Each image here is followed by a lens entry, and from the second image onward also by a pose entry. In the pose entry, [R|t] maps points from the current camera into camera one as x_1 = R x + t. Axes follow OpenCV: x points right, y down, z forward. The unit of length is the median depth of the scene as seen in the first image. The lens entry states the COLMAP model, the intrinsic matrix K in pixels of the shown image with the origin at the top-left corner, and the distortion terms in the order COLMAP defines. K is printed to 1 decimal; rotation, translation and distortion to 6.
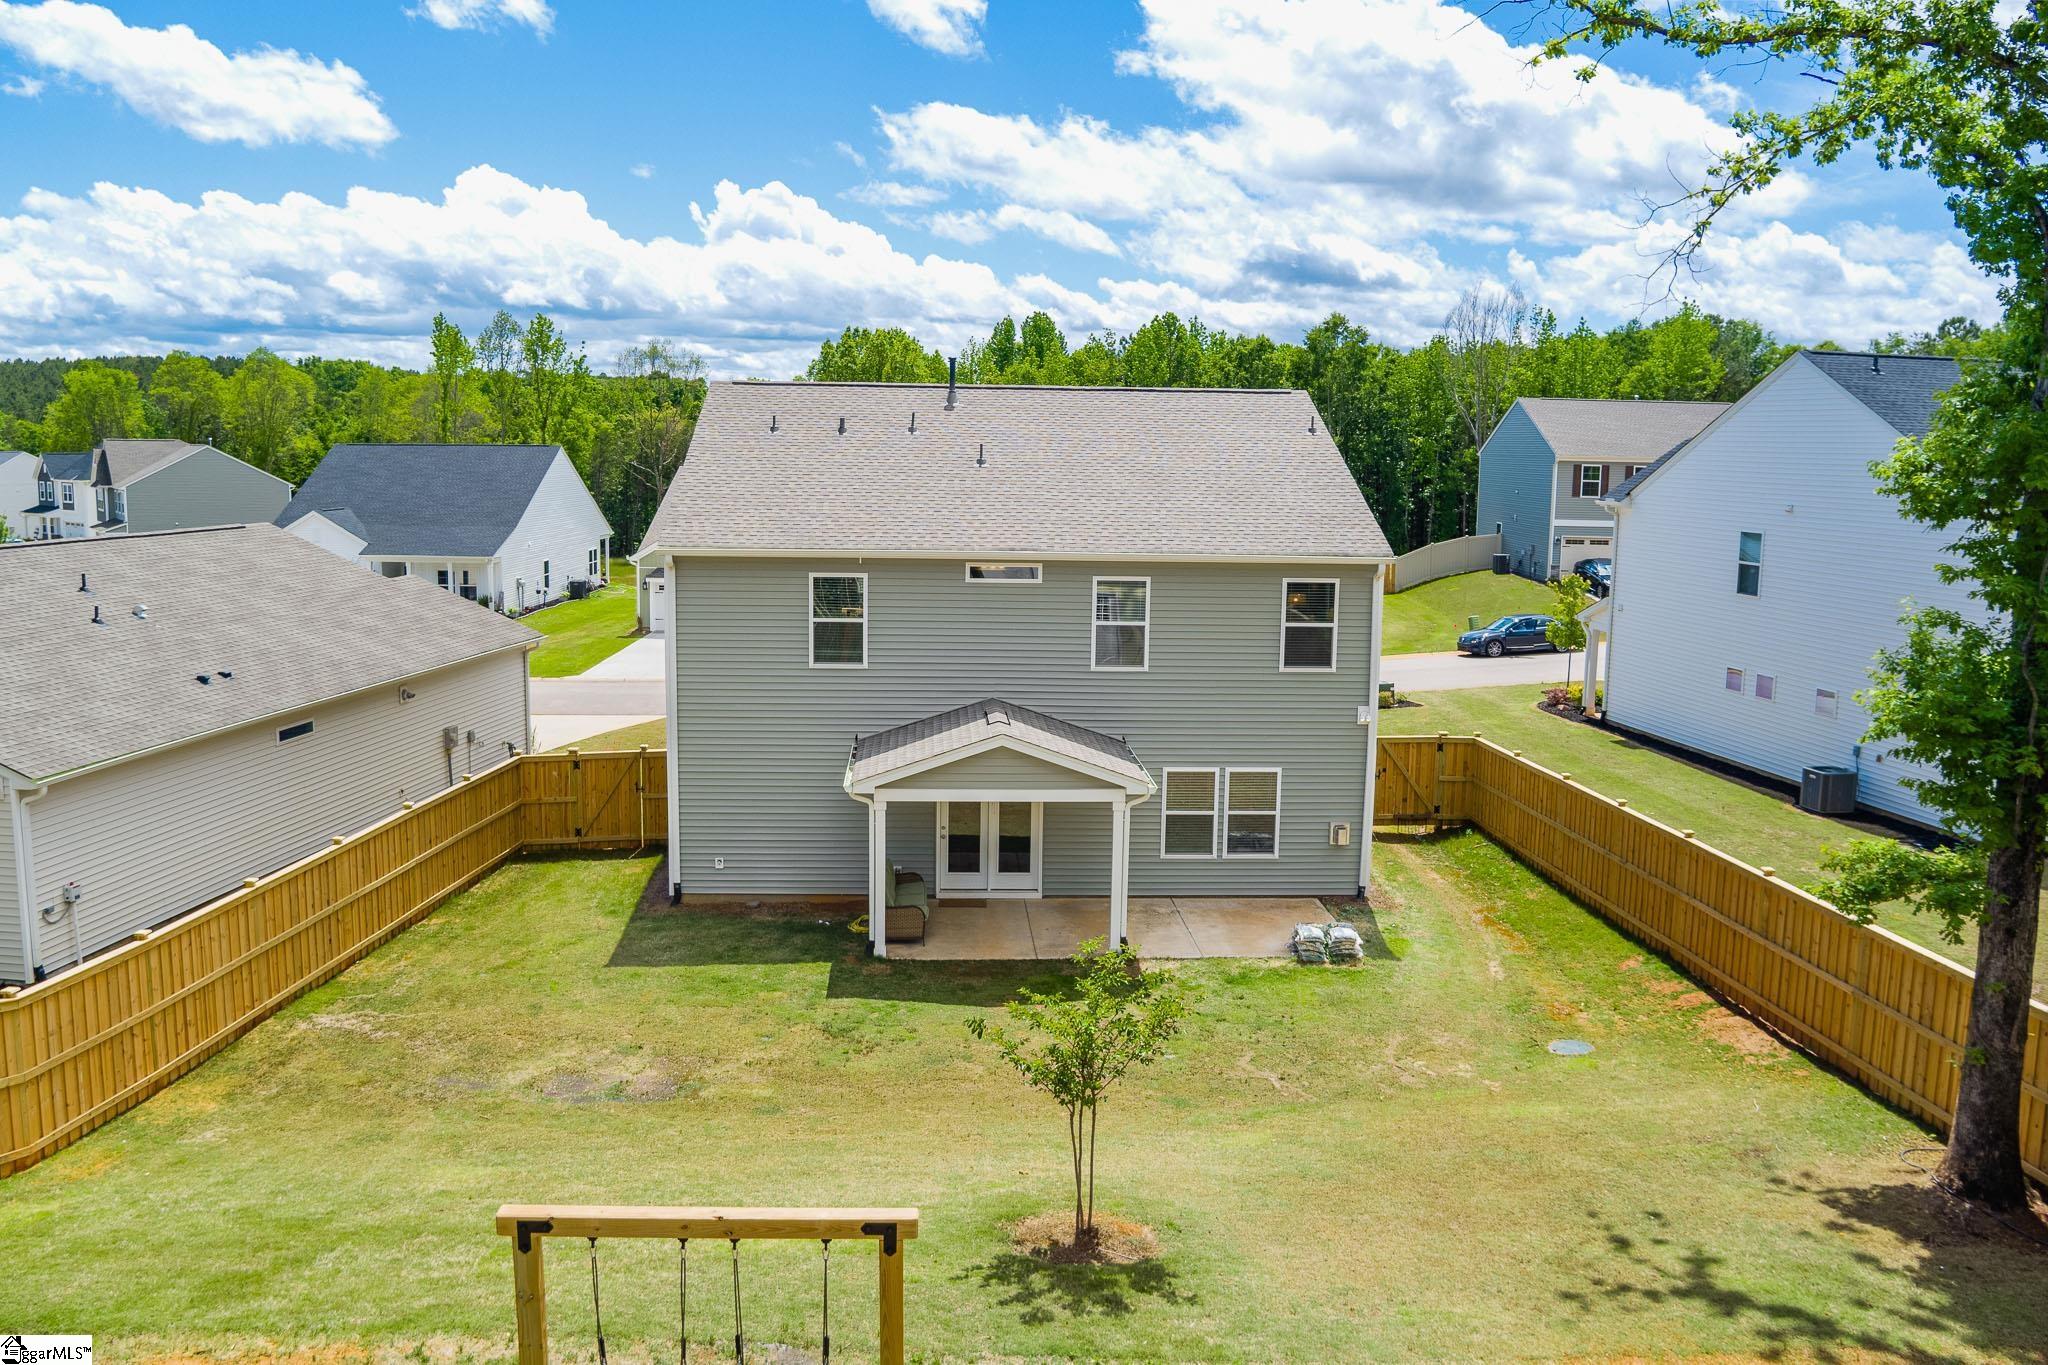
lens RADIAL K [[1663.0, 0, 1019.3], [0, 1663.0, 682.0], [0, 0, 1]] dist [-0.088487, 0.035346]
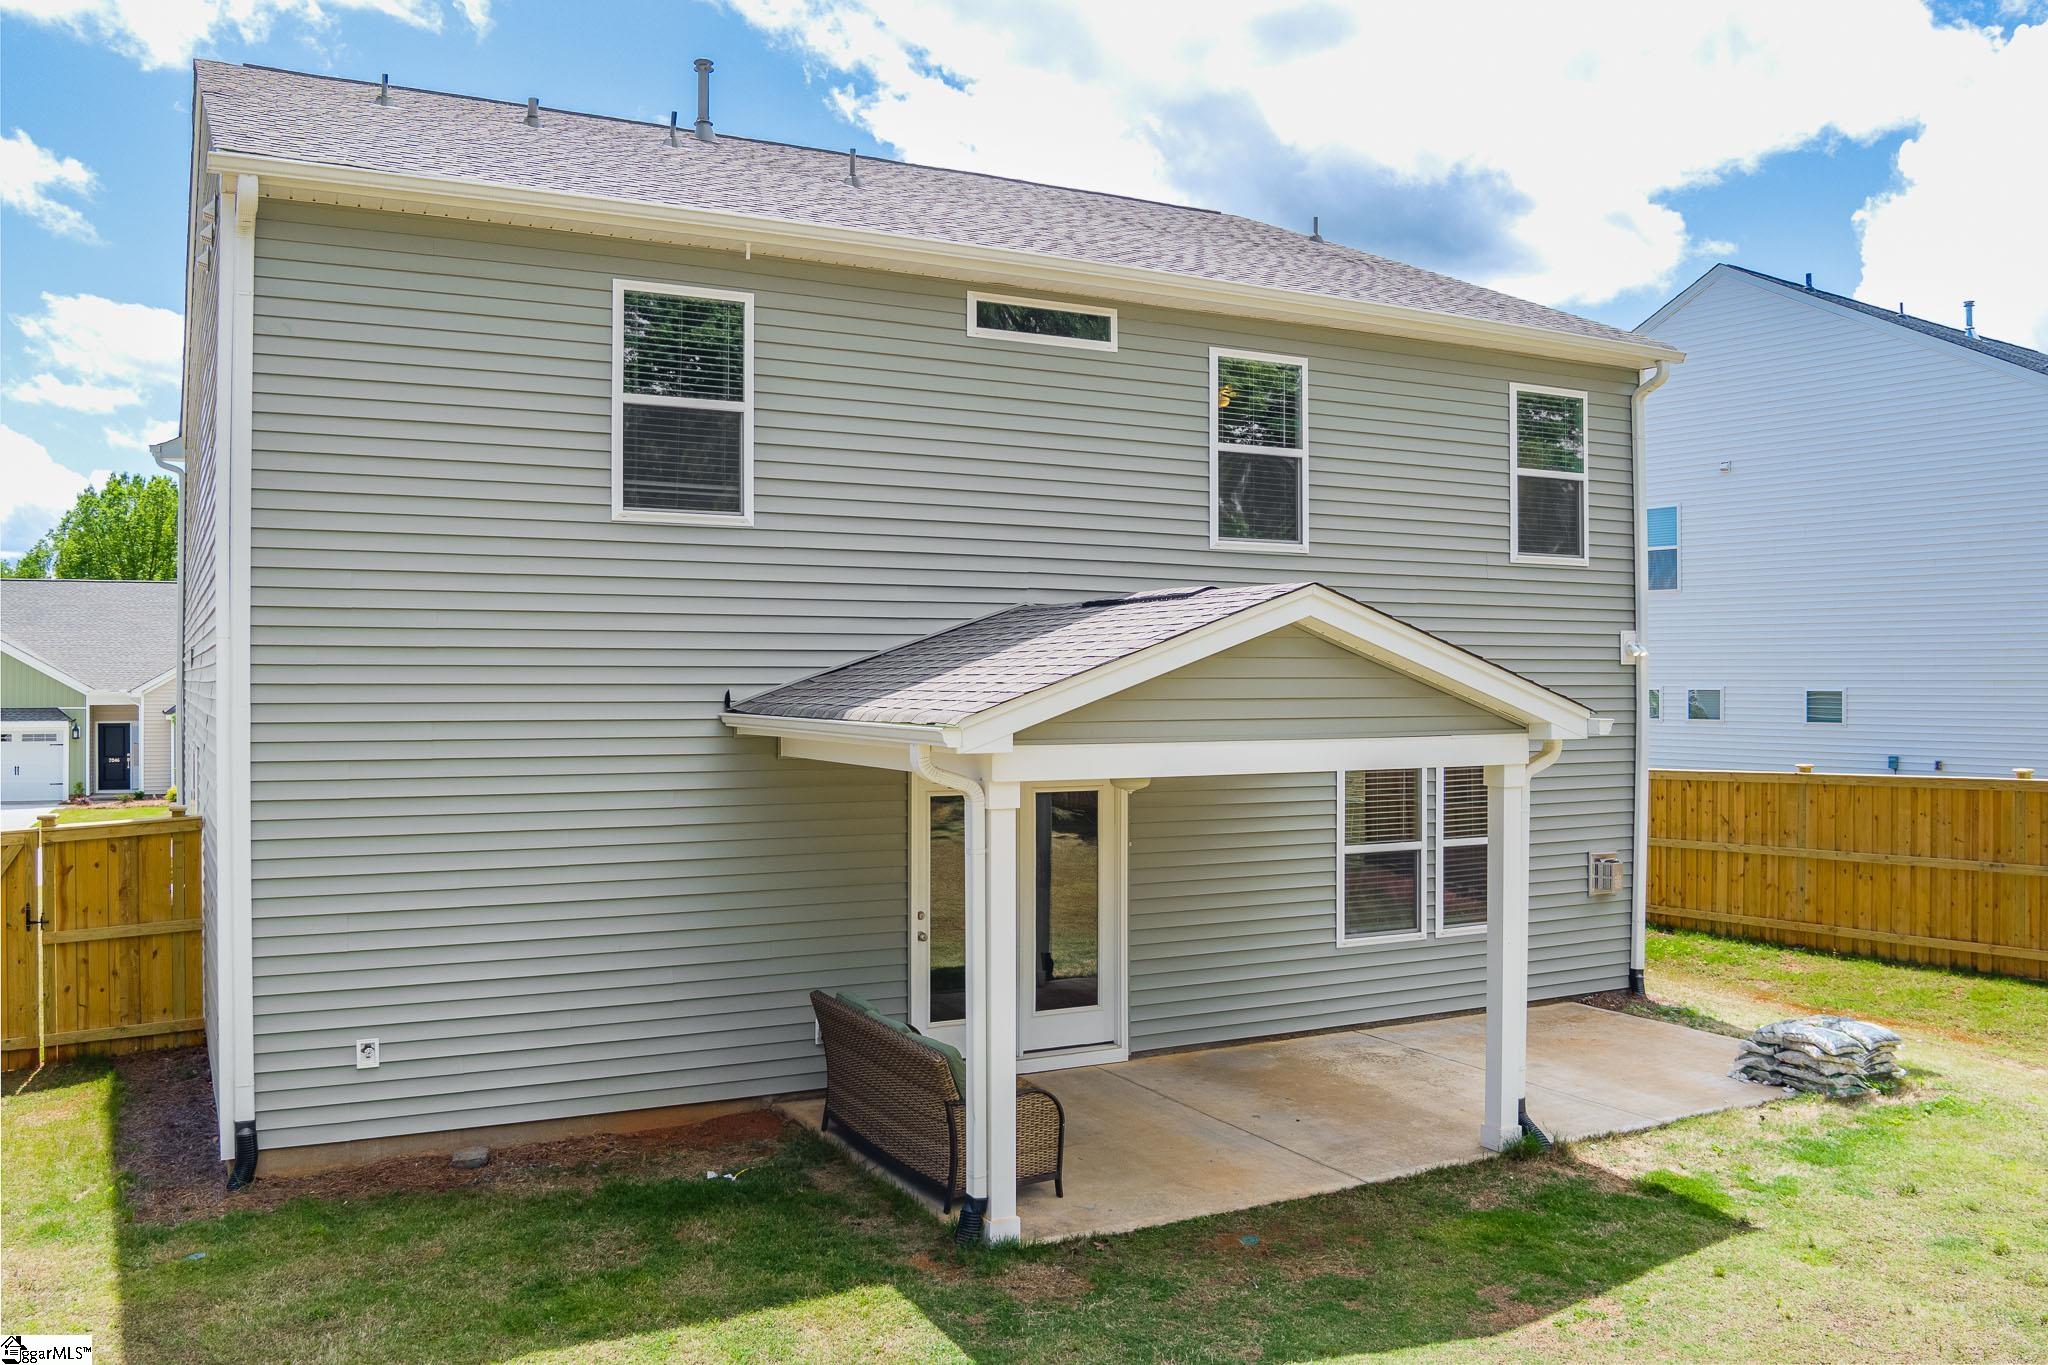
lens RADIAL K [[1663.0, 0, 1019.3], [0, 1663.0, 682.0], [0, 0, 1]] dist [-0.088487, 0.035346]
pose [[0.905192, -0.014413, 0.424759, -0.205593], [0.073199, 0.989777, -0.122406, 0.084108], [-0.418653, 0.141893, 0.896993, 0.614196]]
